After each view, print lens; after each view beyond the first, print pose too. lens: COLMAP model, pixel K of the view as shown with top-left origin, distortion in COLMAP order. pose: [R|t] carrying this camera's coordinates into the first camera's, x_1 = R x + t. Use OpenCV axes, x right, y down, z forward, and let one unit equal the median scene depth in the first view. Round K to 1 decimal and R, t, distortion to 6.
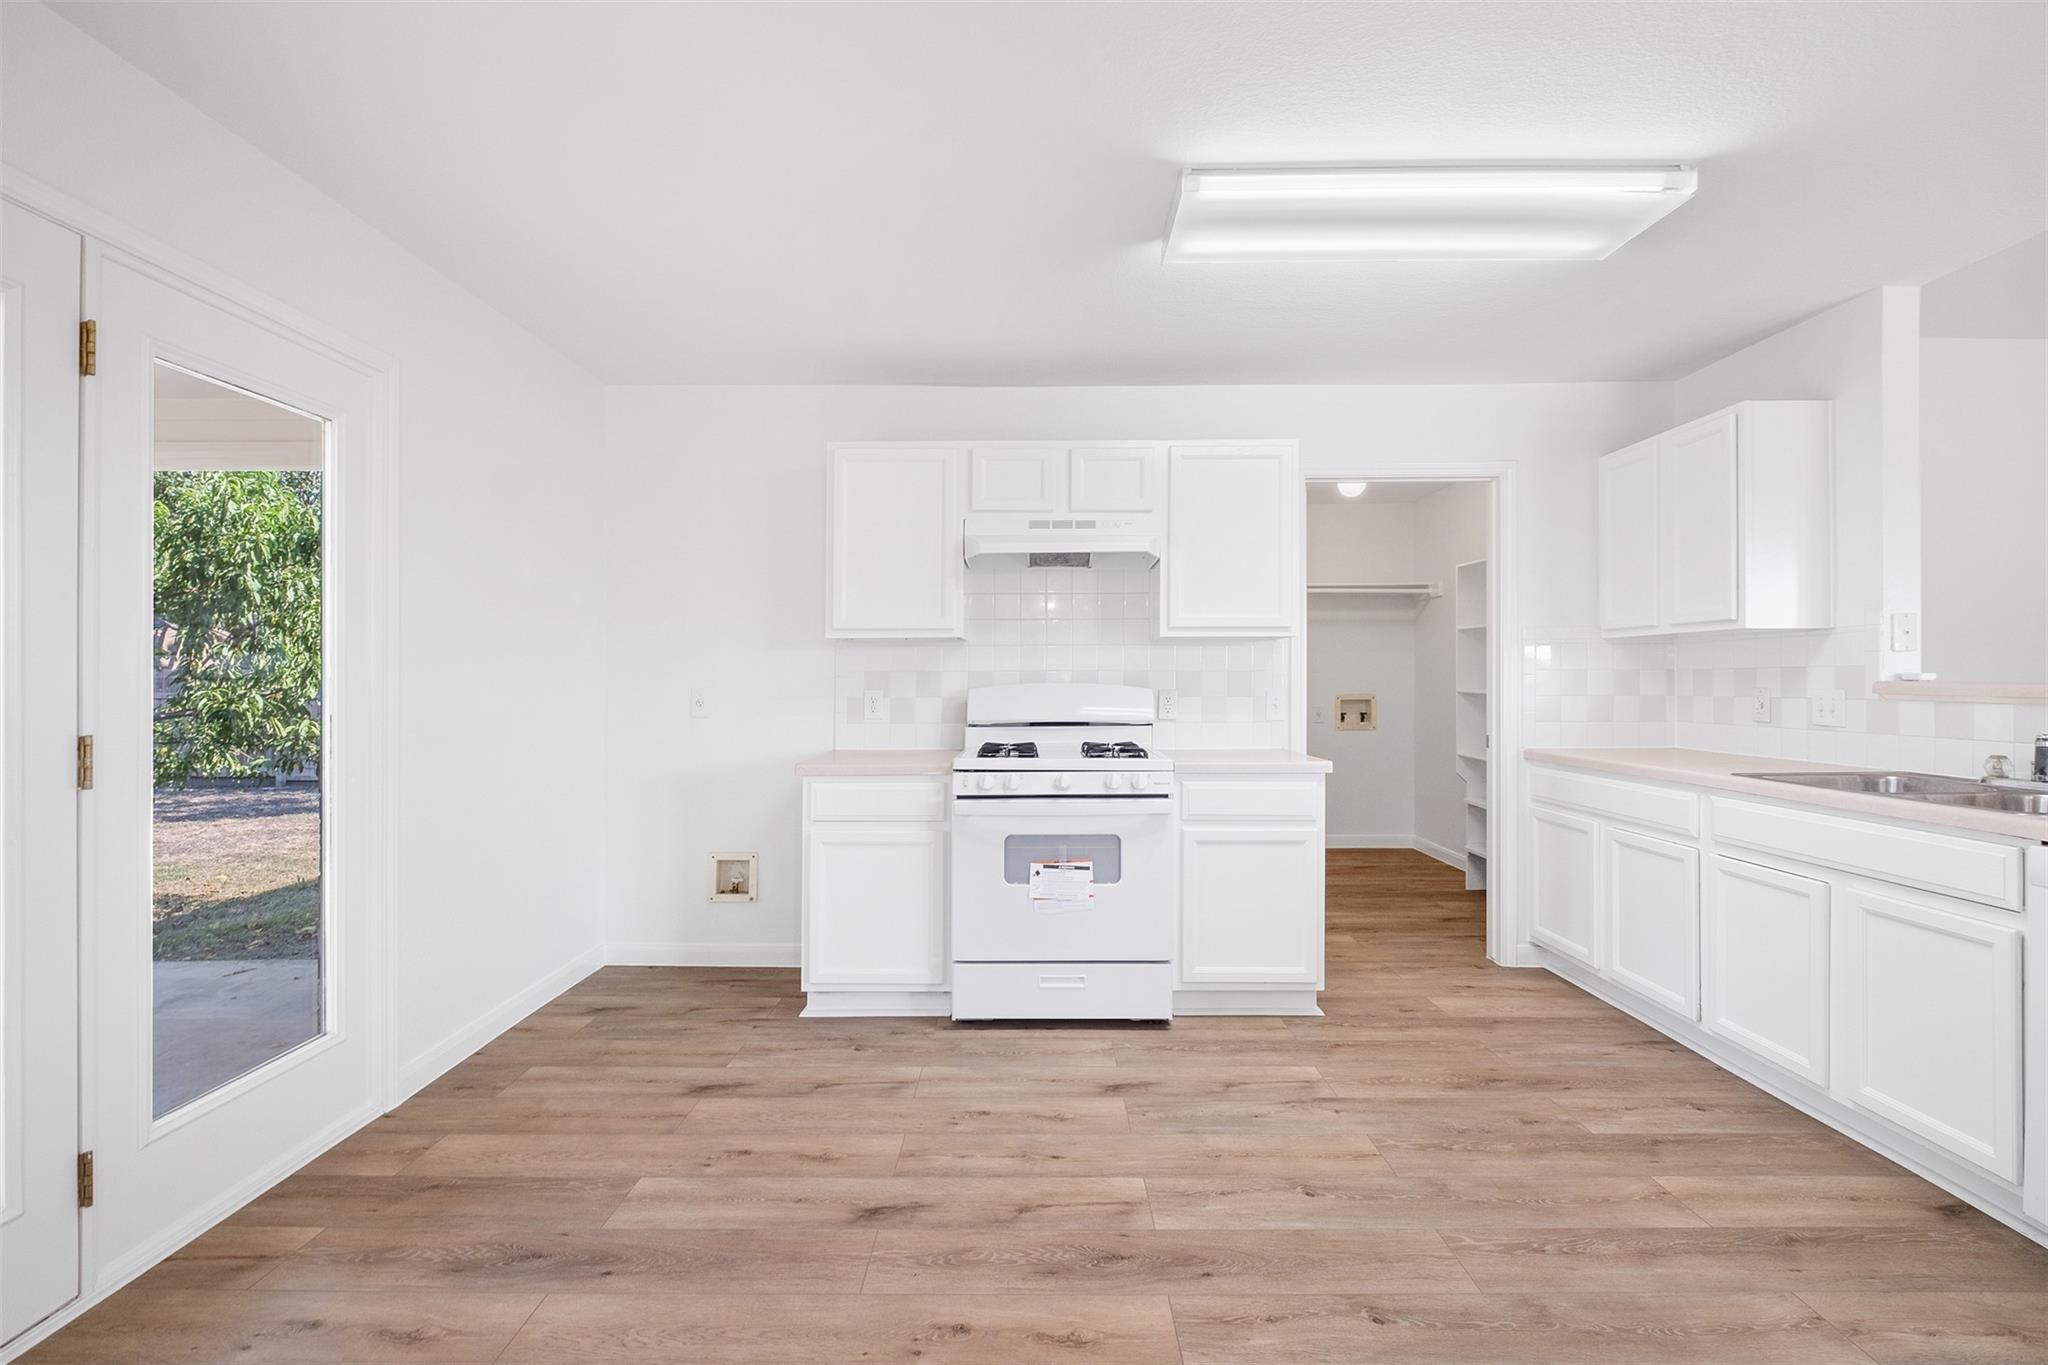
lens RADIAL K [[898.0, 0, 1033.6], [0, 898.0, 671.7], [0, 0, 1]] dist [0.002152, -0.005587]
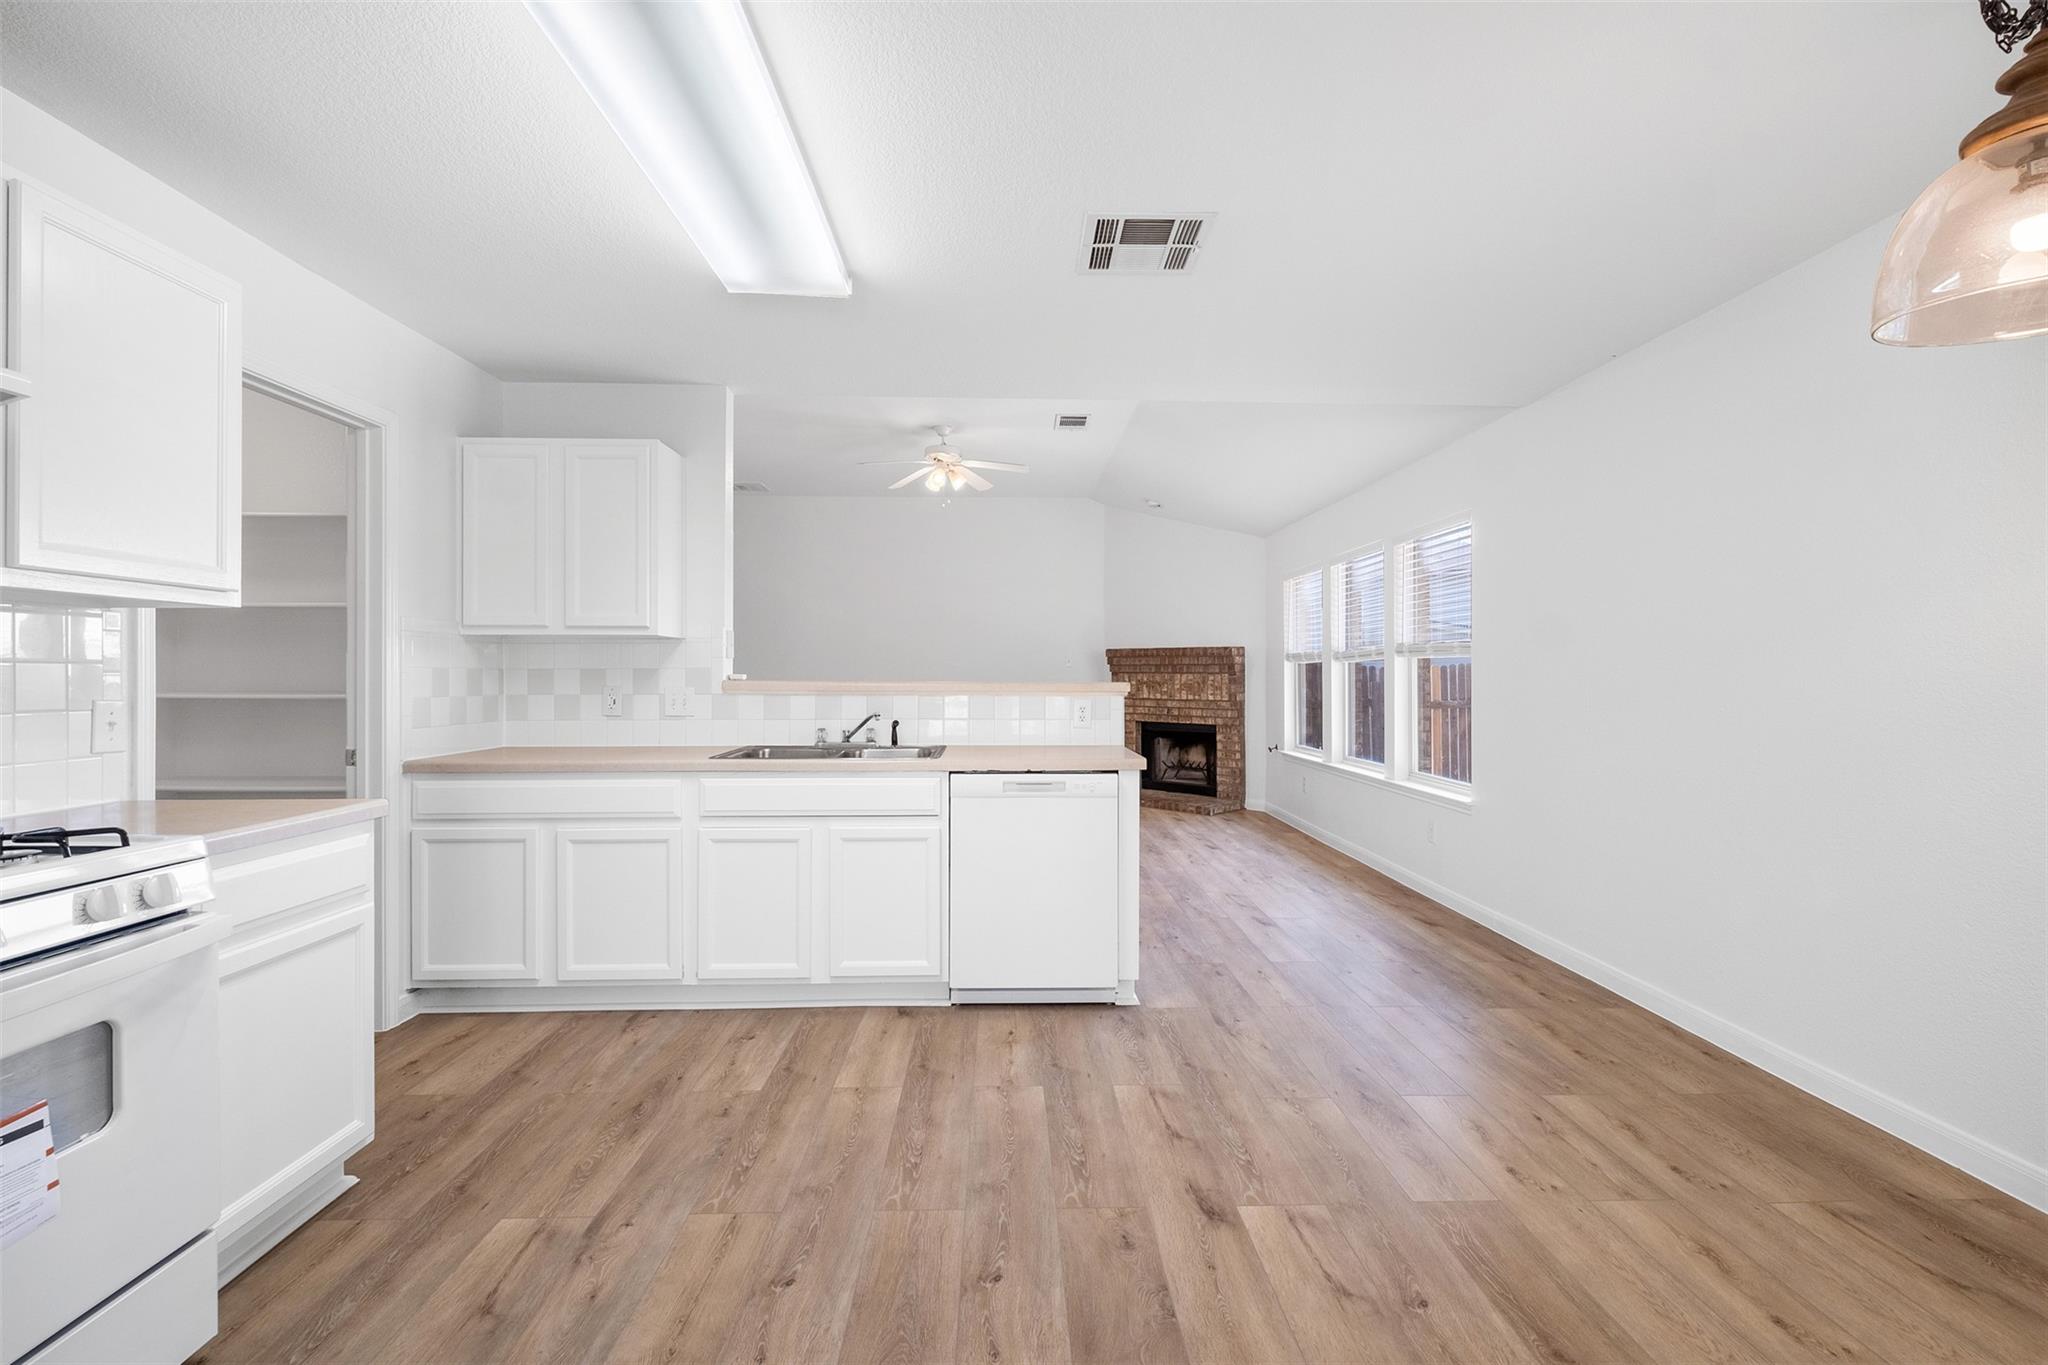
lens RADIAL K [[886.2, 0, 1028.8], [0, 886.2, 645.3], [0, 0, 1]] dist [0.003085, -0.005359]
pose [[-0.035112, 0.037769, 0.998669, -0.477996], [-0.009942, 0.999223, -0.038139, 0.005225], [-0.999334, -0.011268, -0.034709, 0.684013]]
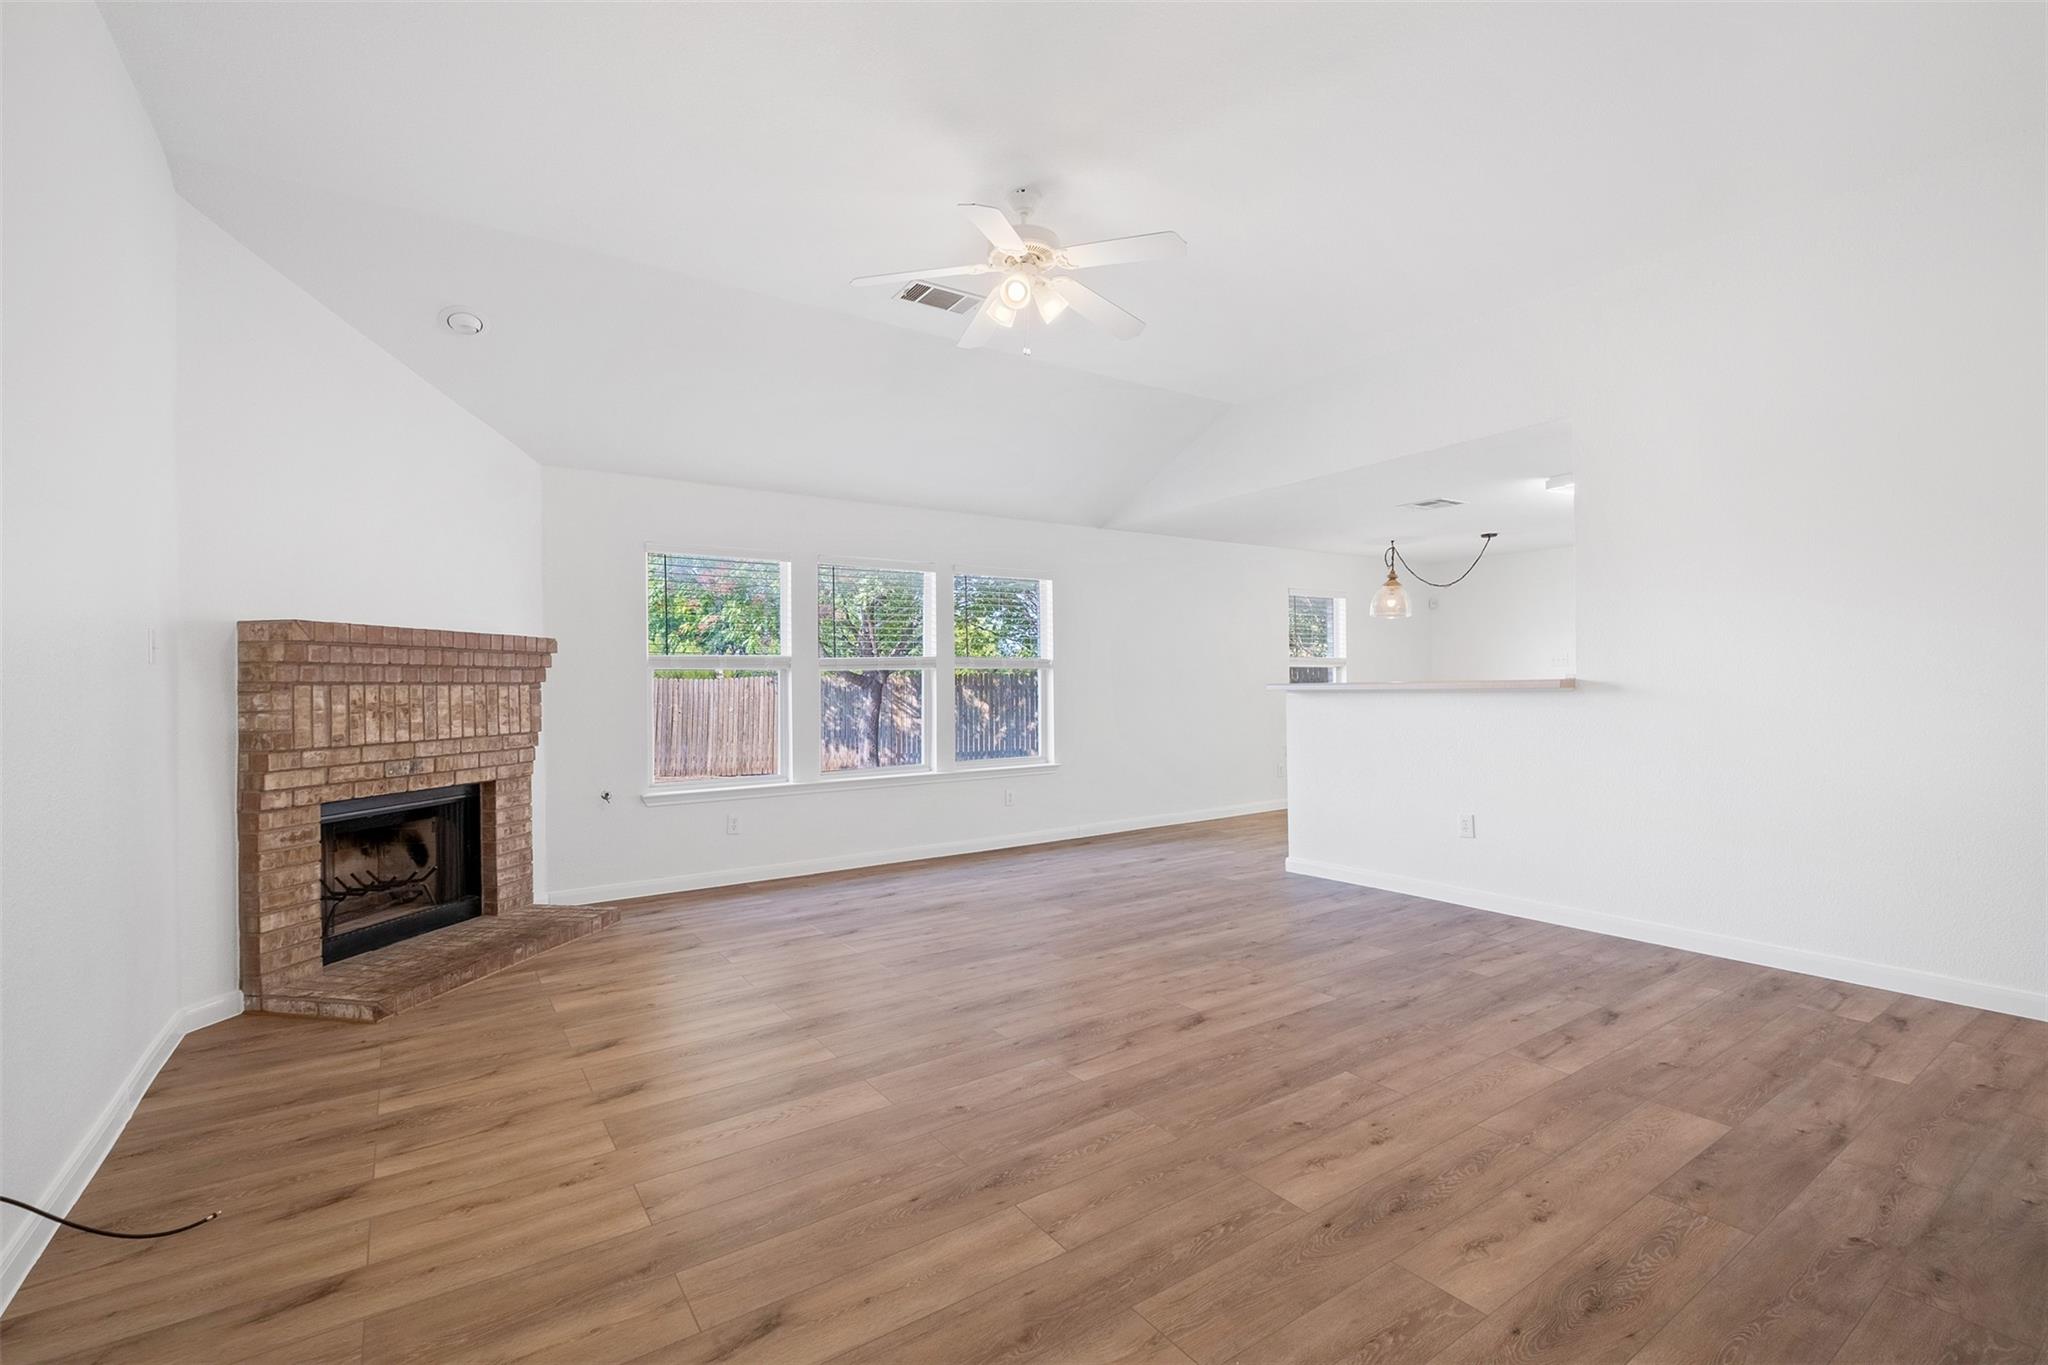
lens RADIAL K [[901.5, 0, 1024.2], [0, 901.5, 679.5], [0, 0, 1]] dist [0.002911, -0.006005]
pose [[-0.827680, 0.013166, -0.561045, 3.035792], [0.022147, 0.999712, -0.009213, 0.006616], [0.560763, -0.020051, -0.827734, 2.012754]]
